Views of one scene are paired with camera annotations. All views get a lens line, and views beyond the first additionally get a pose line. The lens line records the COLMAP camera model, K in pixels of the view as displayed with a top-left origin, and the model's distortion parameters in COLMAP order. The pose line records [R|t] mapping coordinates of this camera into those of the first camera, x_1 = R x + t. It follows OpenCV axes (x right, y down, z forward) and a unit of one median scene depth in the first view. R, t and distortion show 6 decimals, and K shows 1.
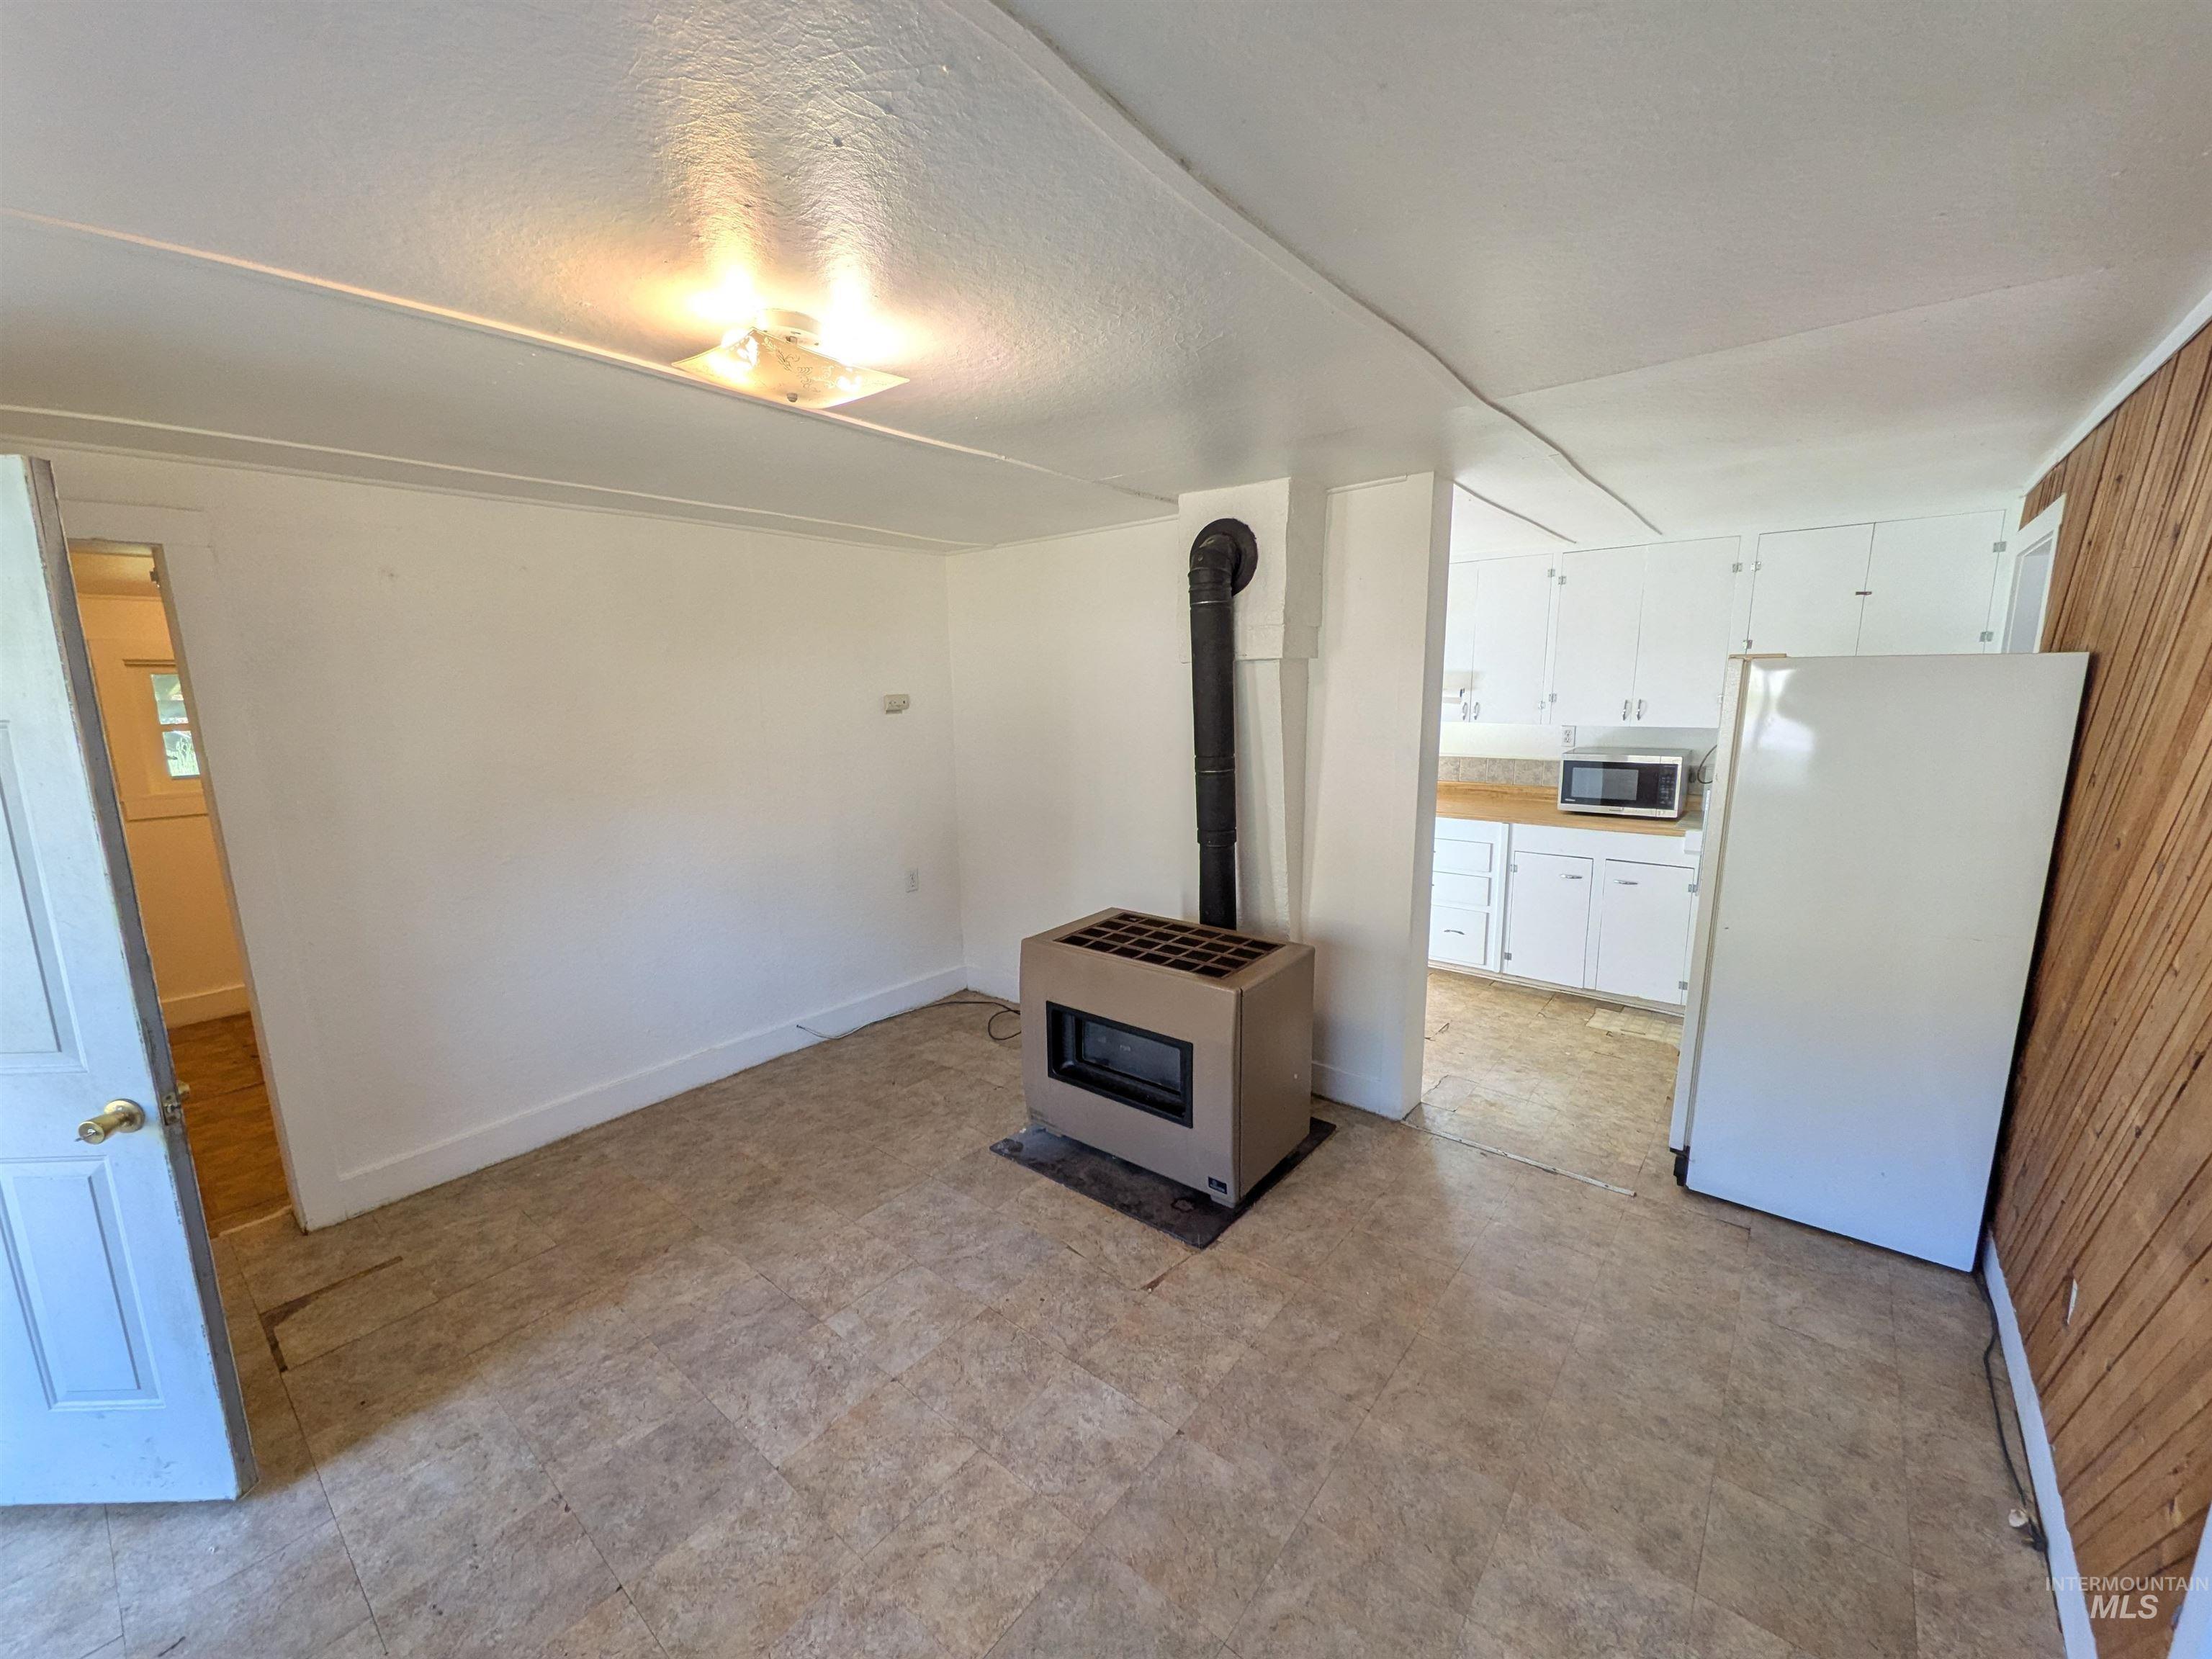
lens RADIAL K [[873.9, 0, 1105.0], [0, 873.9, 829.9], [0, 0, 1]] dist [0.003880, 0.000122]
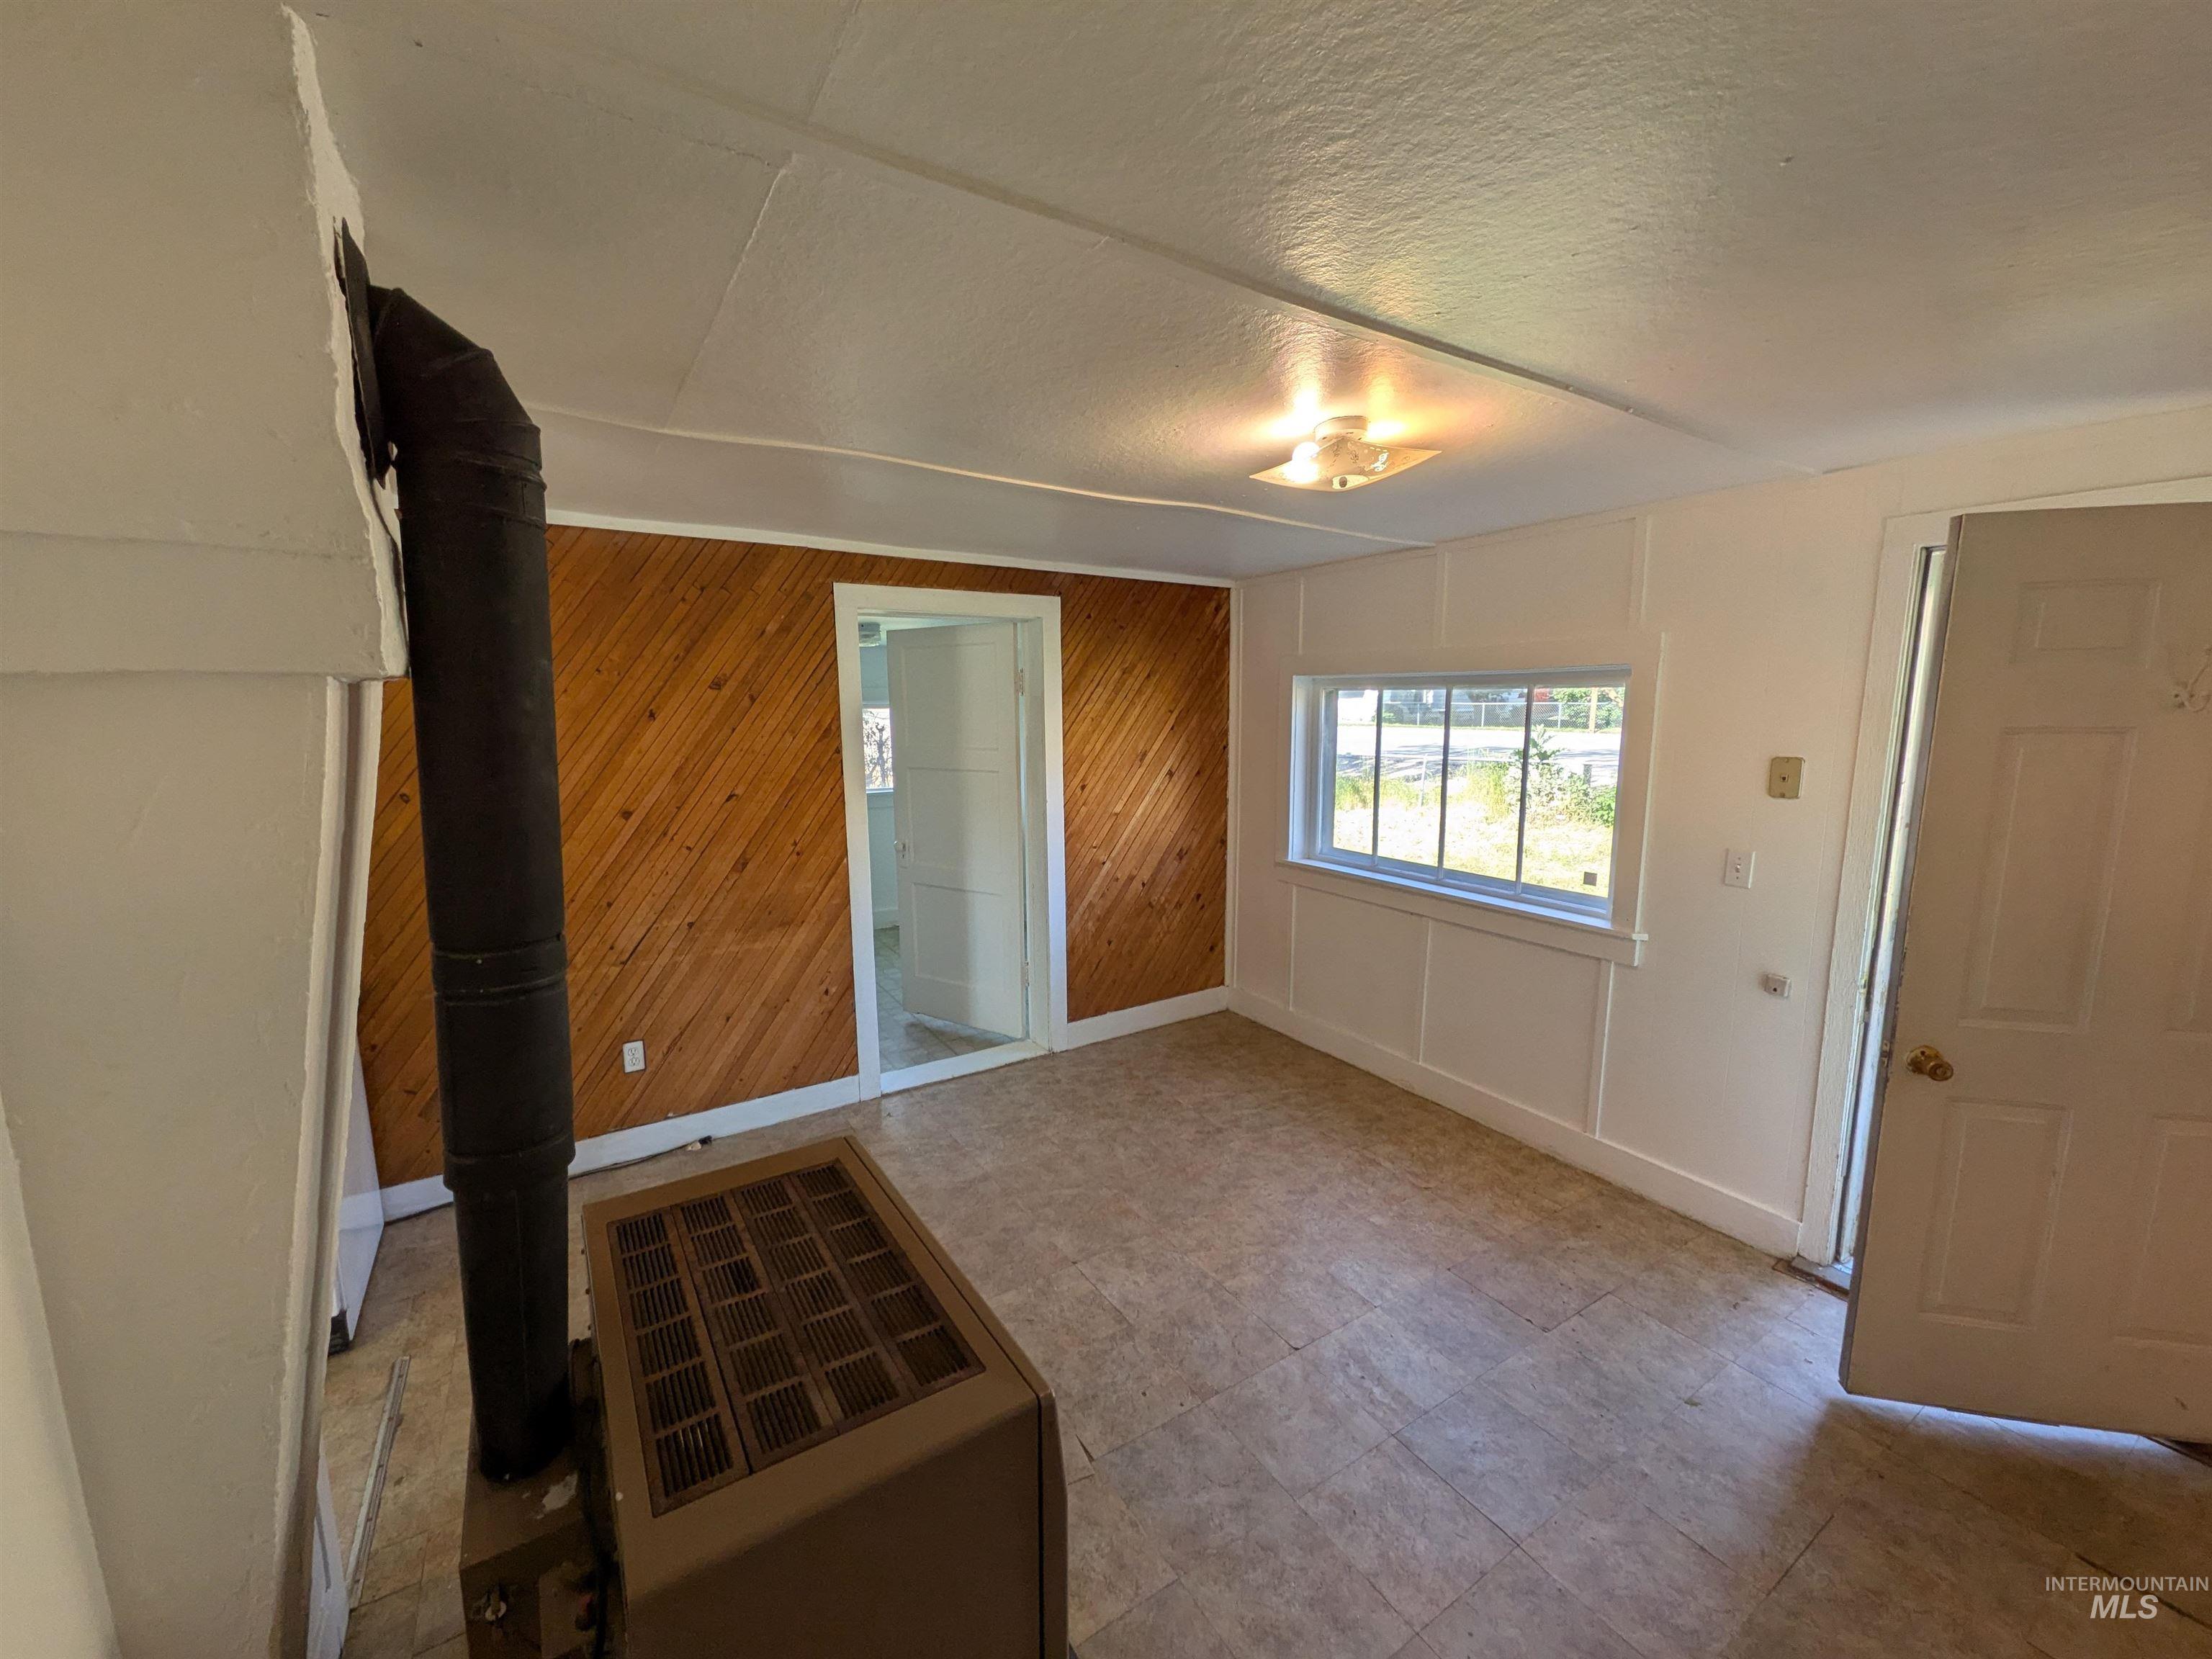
lens RADIAL K [[873.9, 0, 1104.6], [0, 873.9, 833.9], [0, 0, 1]] dist [0.003880, 0.000122]
pose [[-0.950597, -0.028834, 0.309086, -0.324103], [0.068684, 0.951463, 0.300000, -0.314354], [-0.302734, 0.306408, -0.902478, 1.810042]]
